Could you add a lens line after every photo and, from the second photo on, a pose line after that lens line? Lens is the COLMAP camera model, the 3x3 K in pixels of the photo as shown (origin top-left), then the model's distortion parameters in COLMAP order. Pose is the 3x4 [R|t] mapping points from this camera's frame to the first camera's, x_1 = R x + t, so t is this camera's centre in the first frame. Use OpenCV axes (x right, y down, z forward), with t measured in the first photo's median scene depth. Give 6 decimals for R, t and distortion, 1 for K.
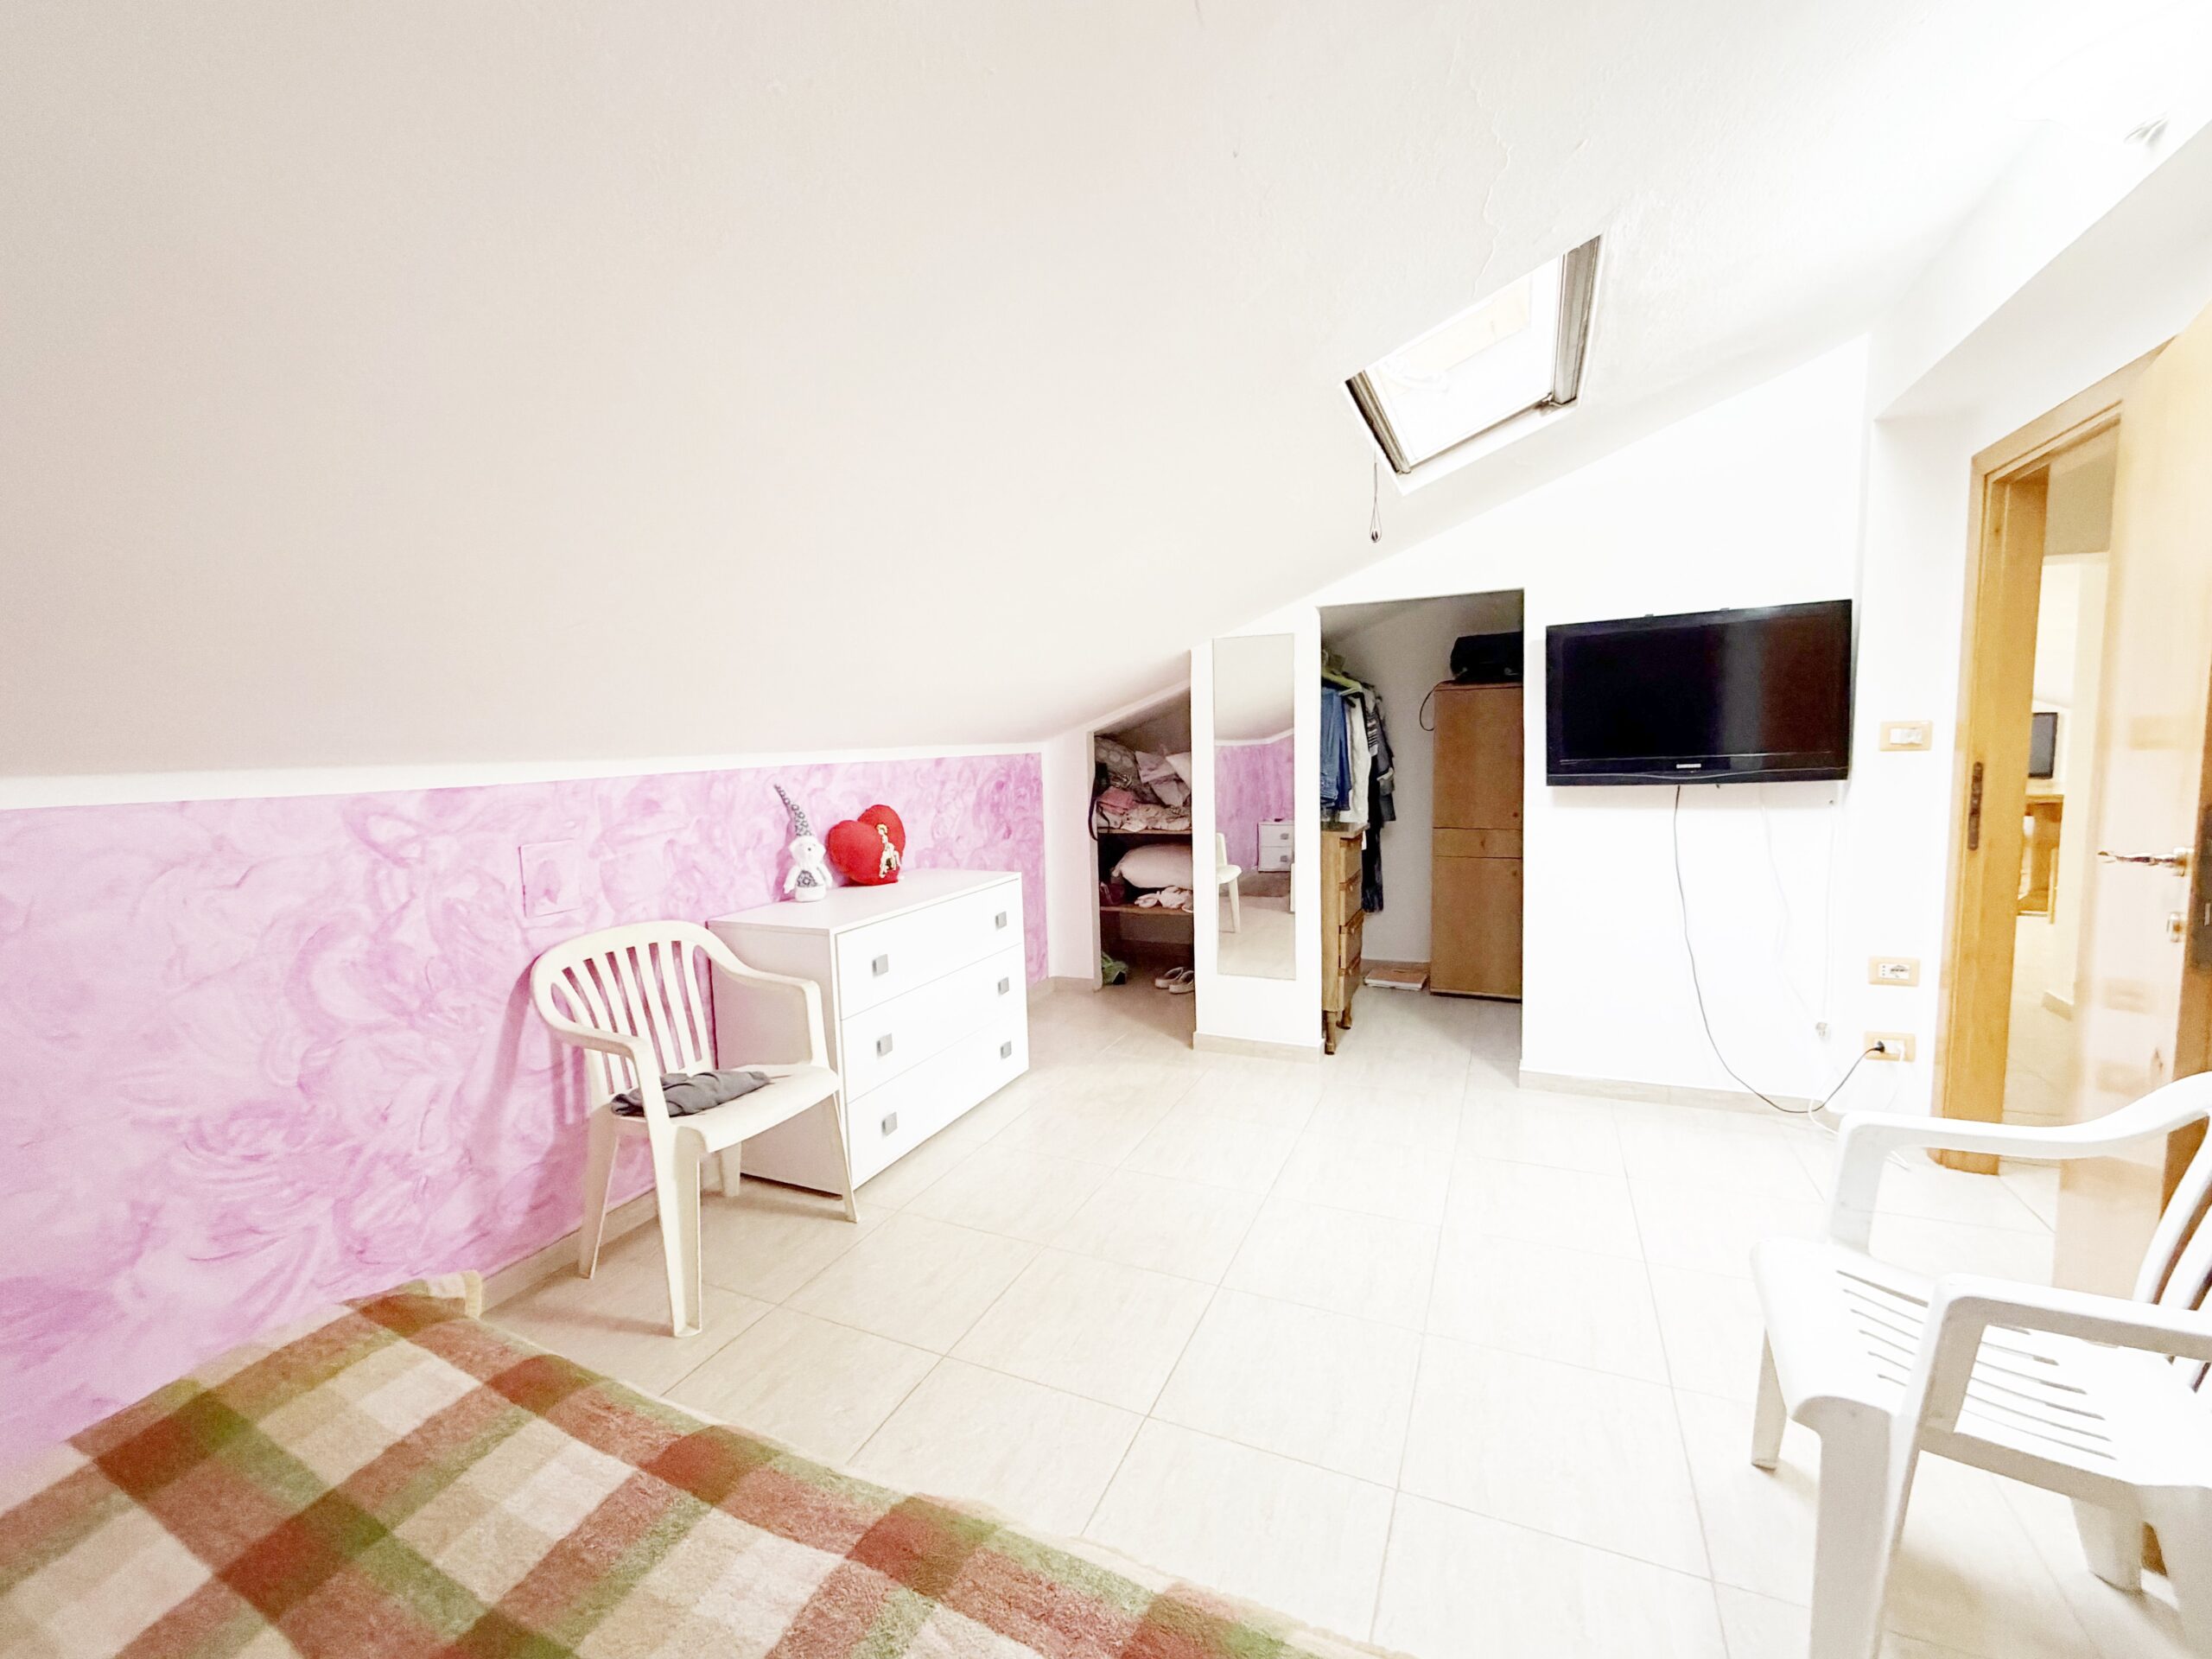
lens RADIAL K [[946.4, 0, 1106.0], [0, 946.4, 829.5], [0, 0, 1]] dist [-0.001048, -0.000080]
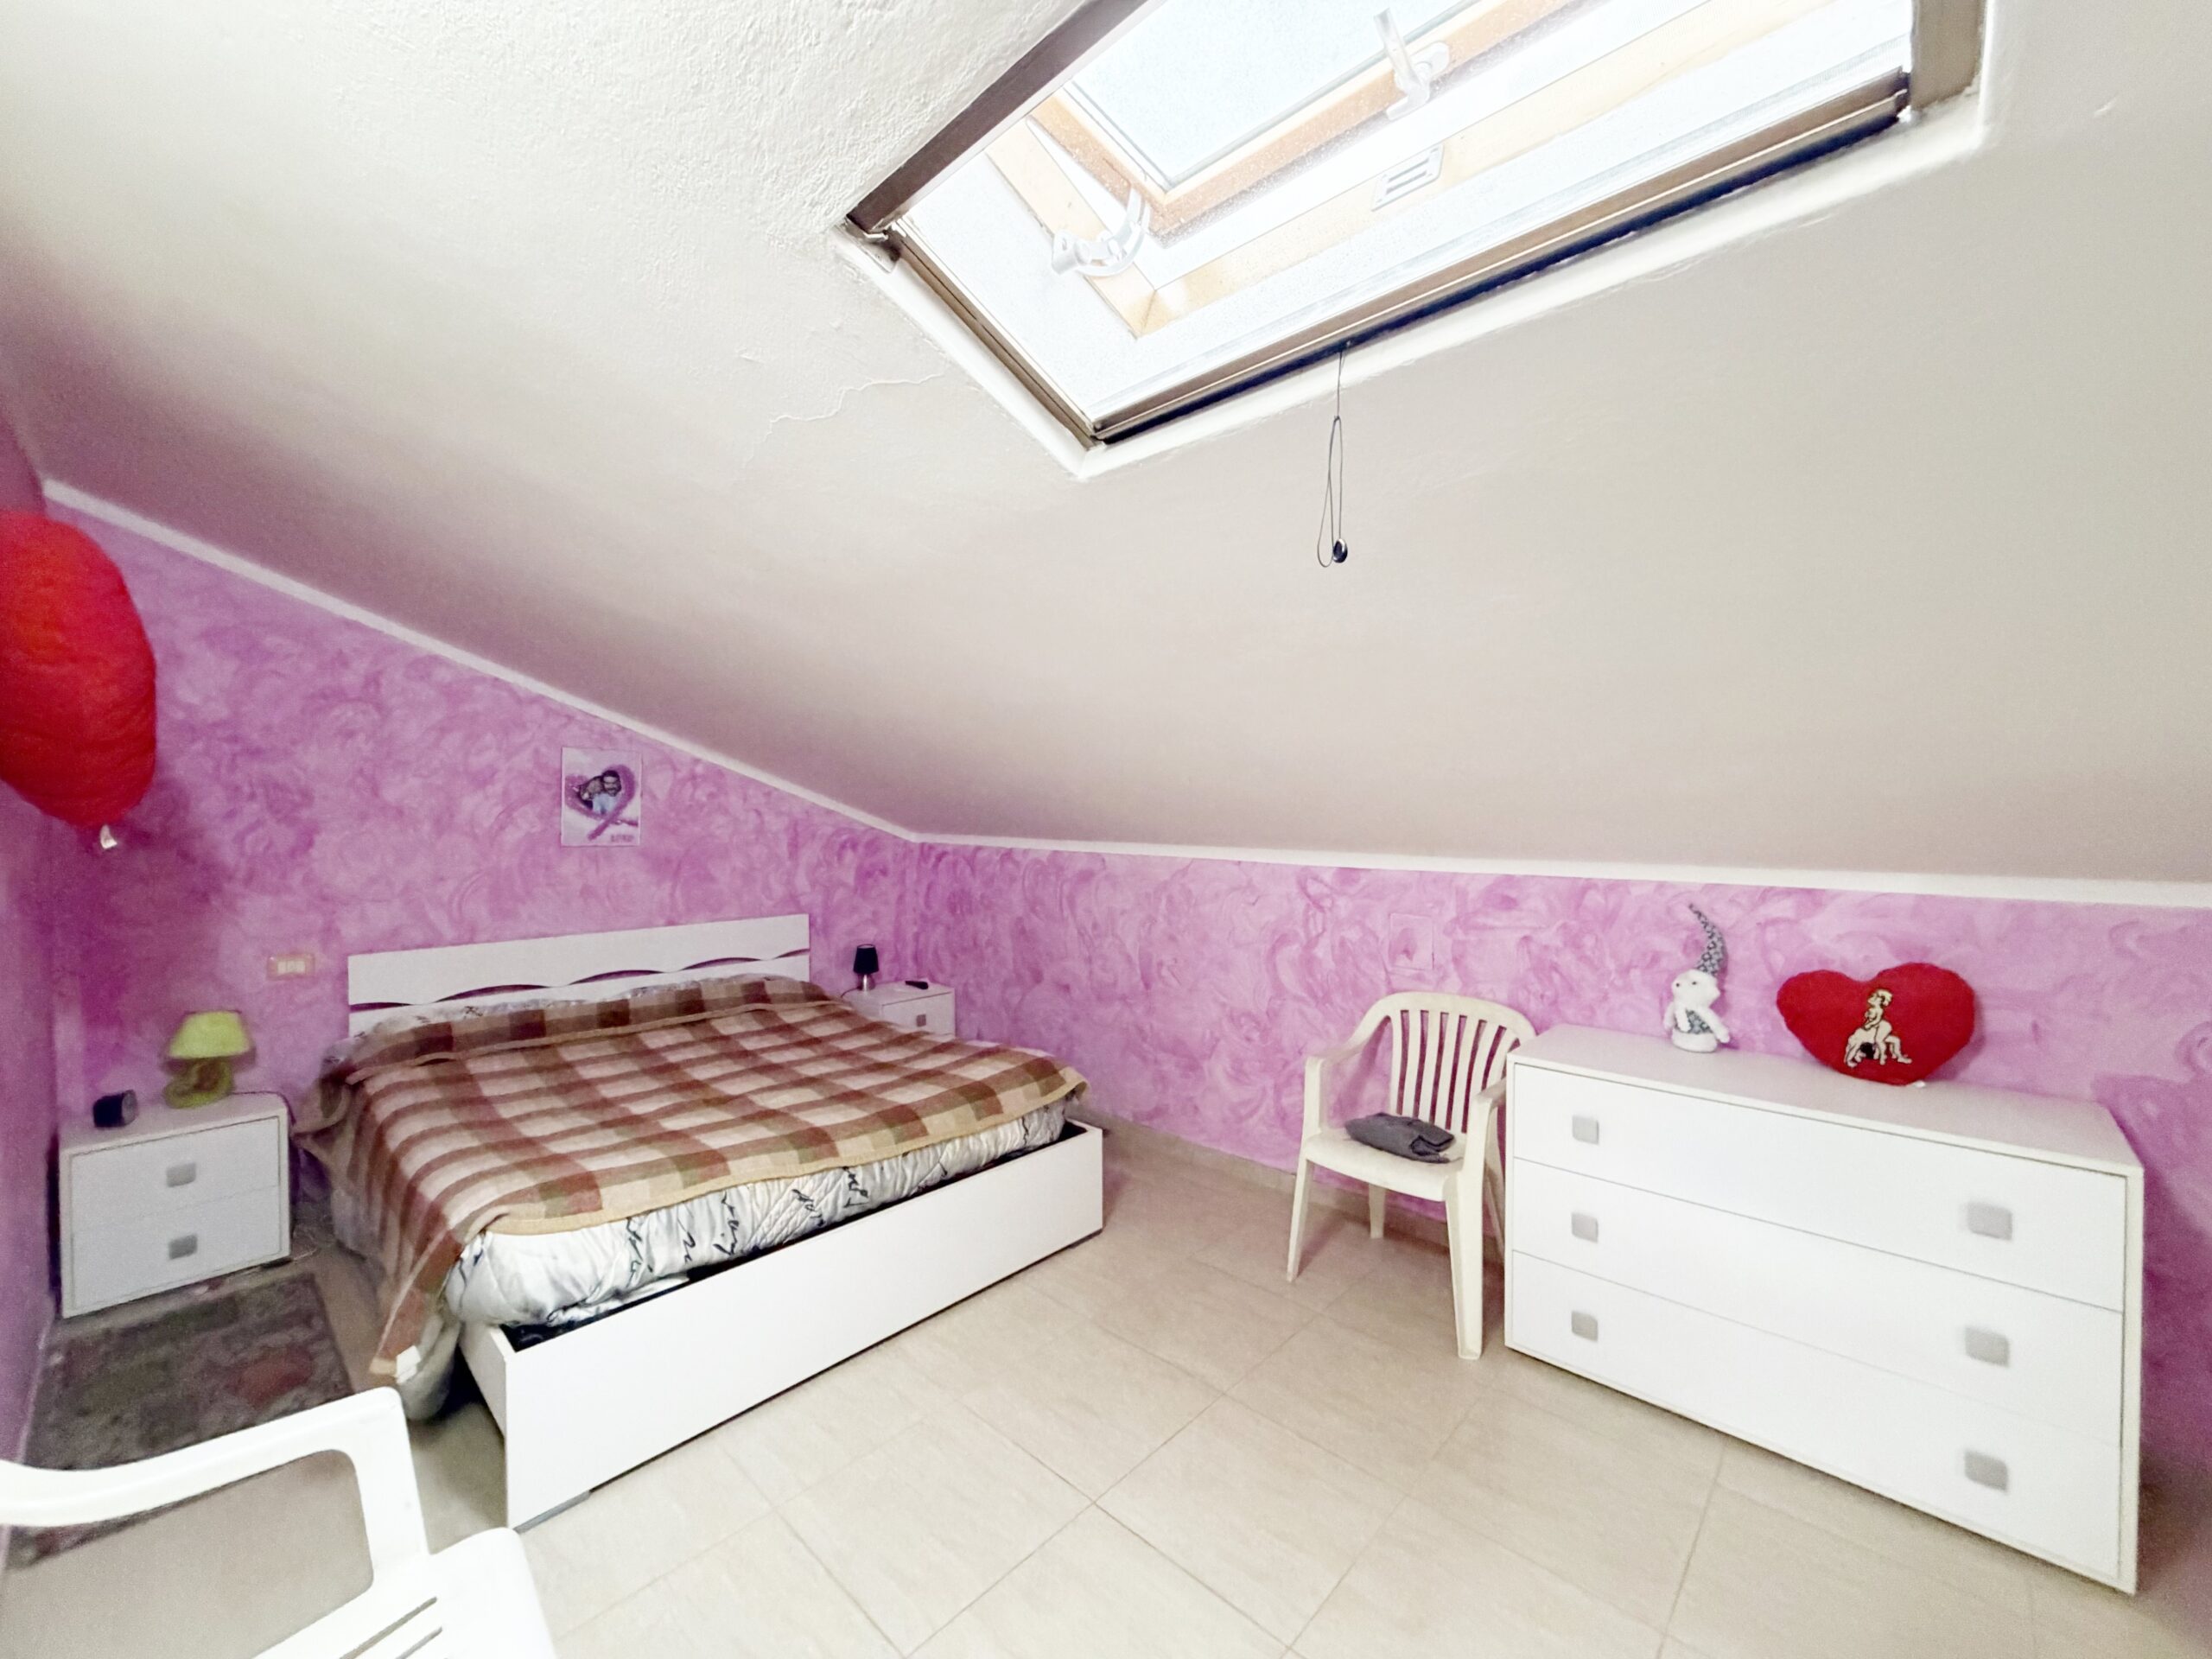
lens RADIAL K [[878.0, 0, 1100.1], [0, 878.0, 828.0], [0, 0, 1]] dist [0.001054, 0.000018]
pose [[-0.317373, 0.045496, -0.947209, 0.681991], [-0.089867, 0.992910, 0.077802, -0.155356], [0.944033, 0.109815, -0.311035, 0.885178]]
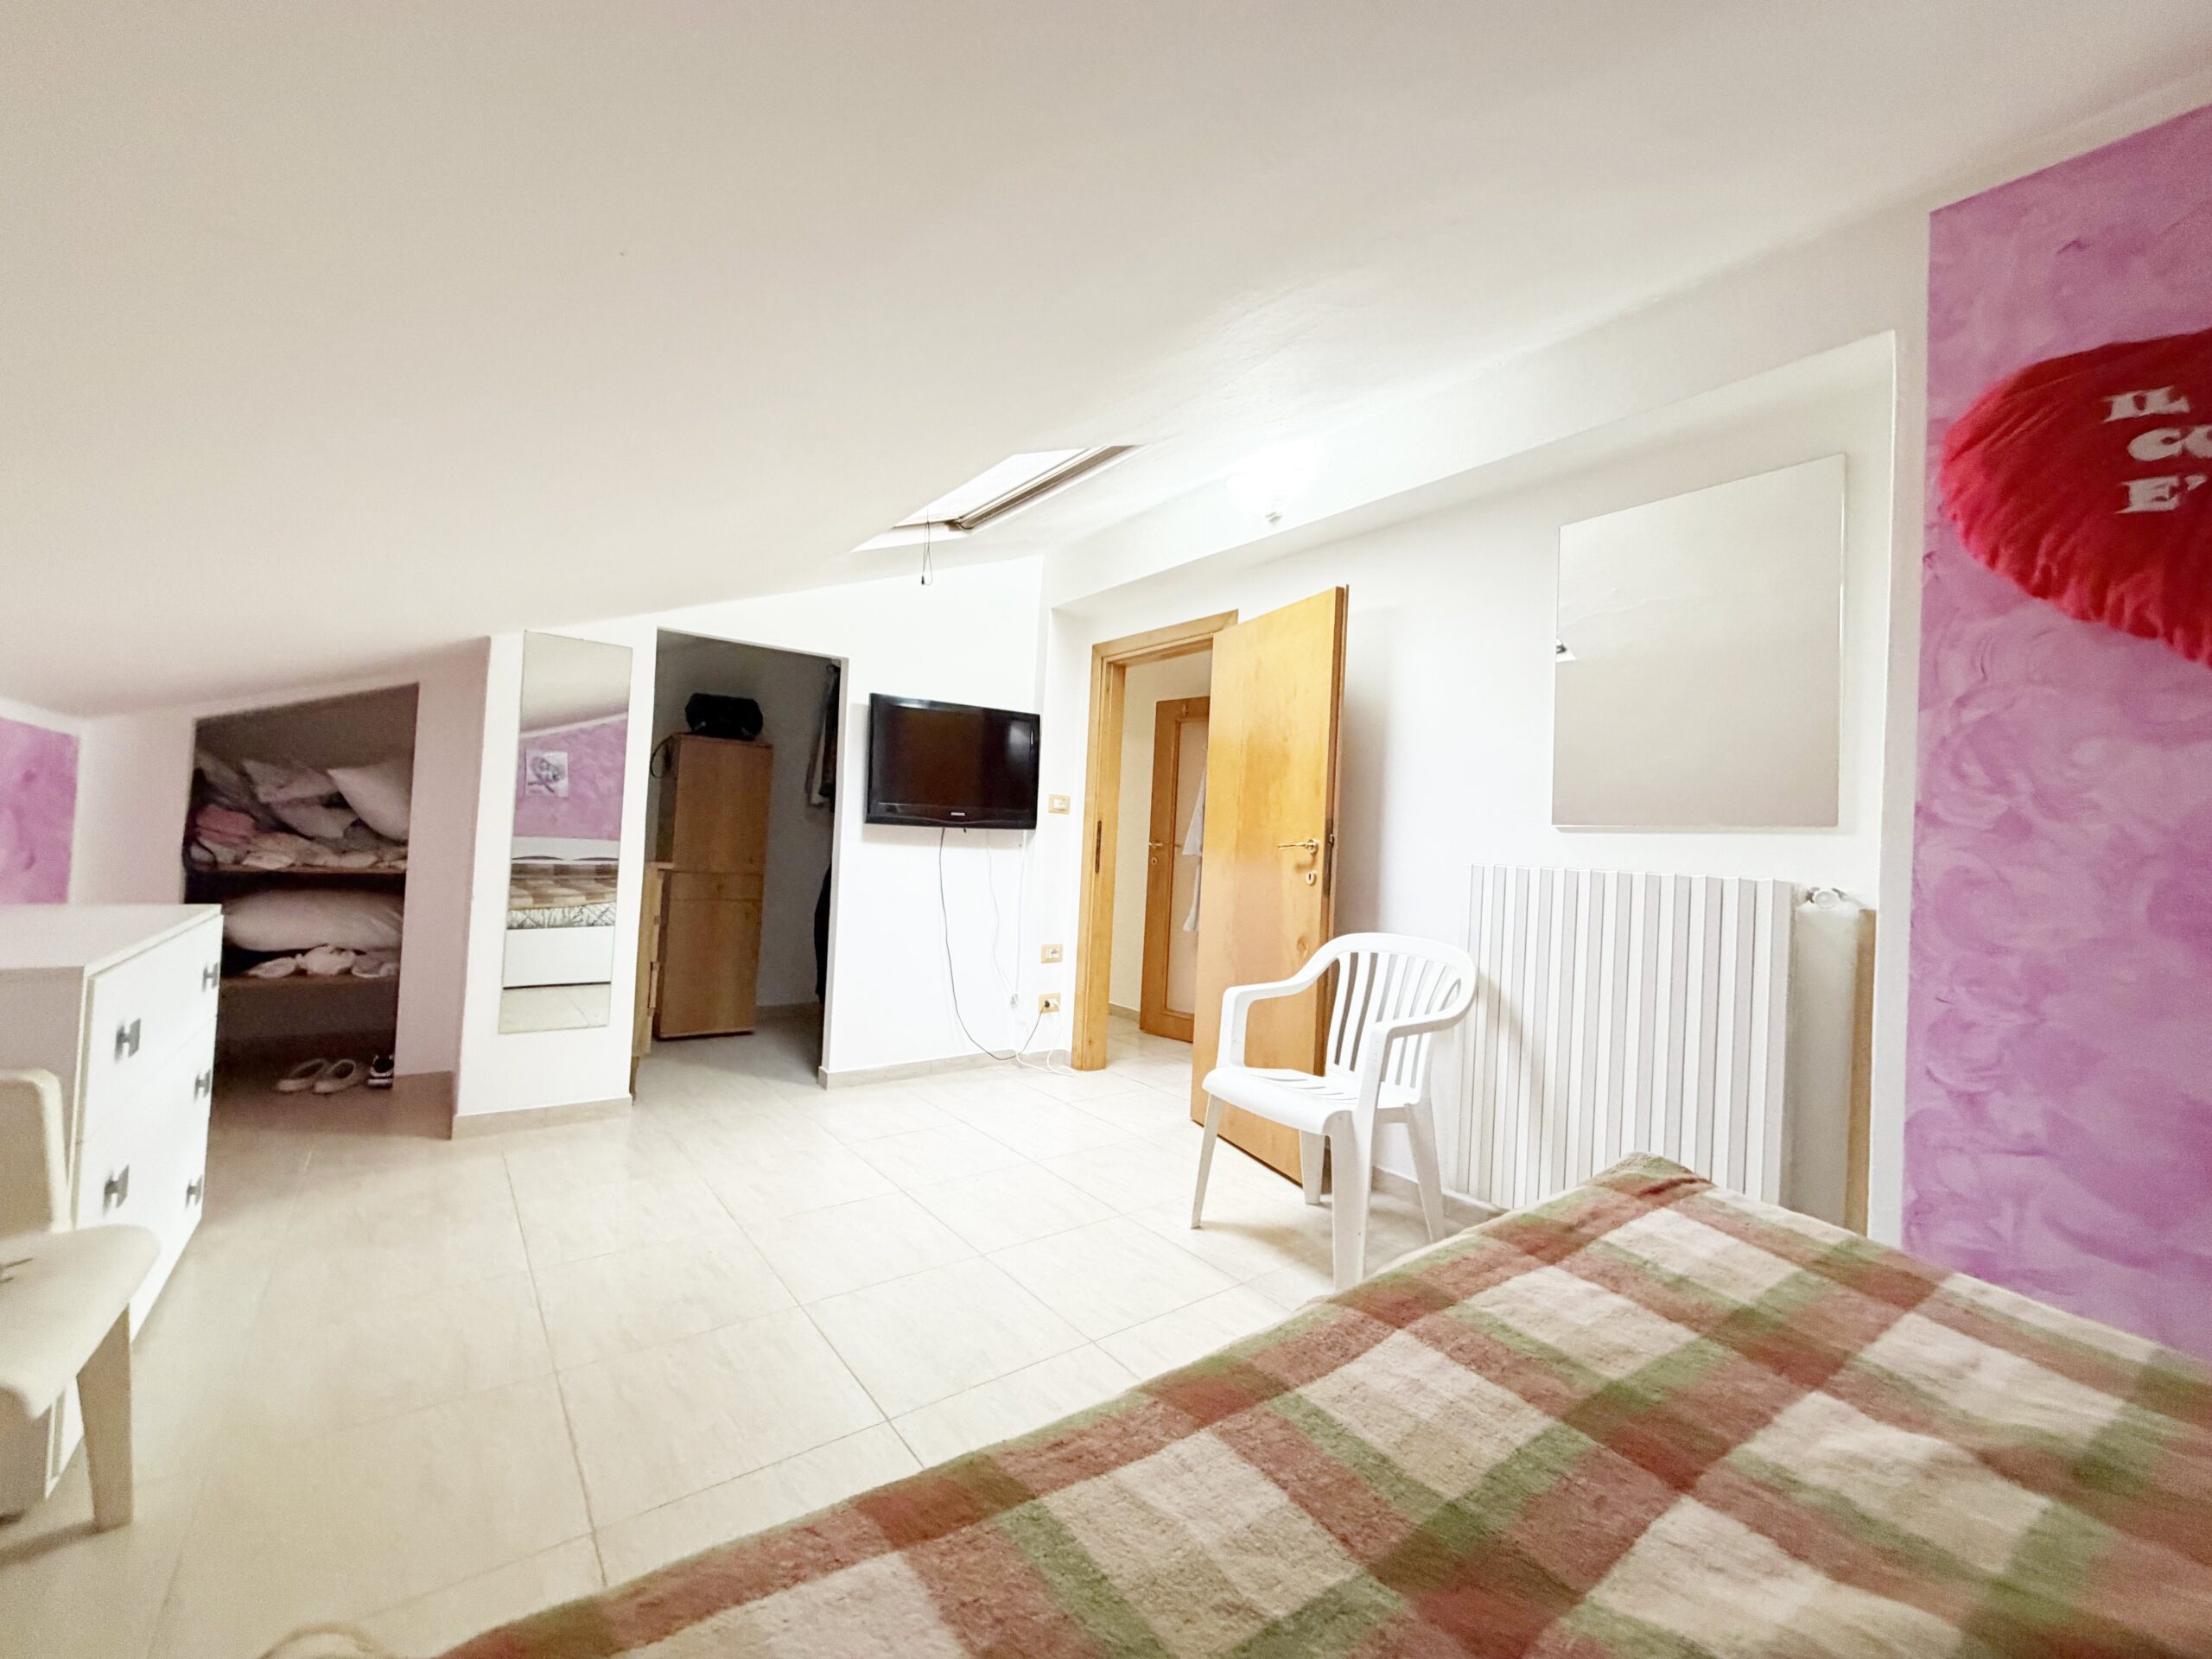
lens RADIAL K [[879.4, 0, 1099.9], [0, 879.4, 827.3], [0, 0, 1]] dist [-0.001245, 0.000429]
pose [[0.462966, 0.071686, 0.883473, -0.479142], [0.027465, 0.995085, -0.095135, 0.091881], [-0.885951, 0.068309, 0.458722, 0.272981]]
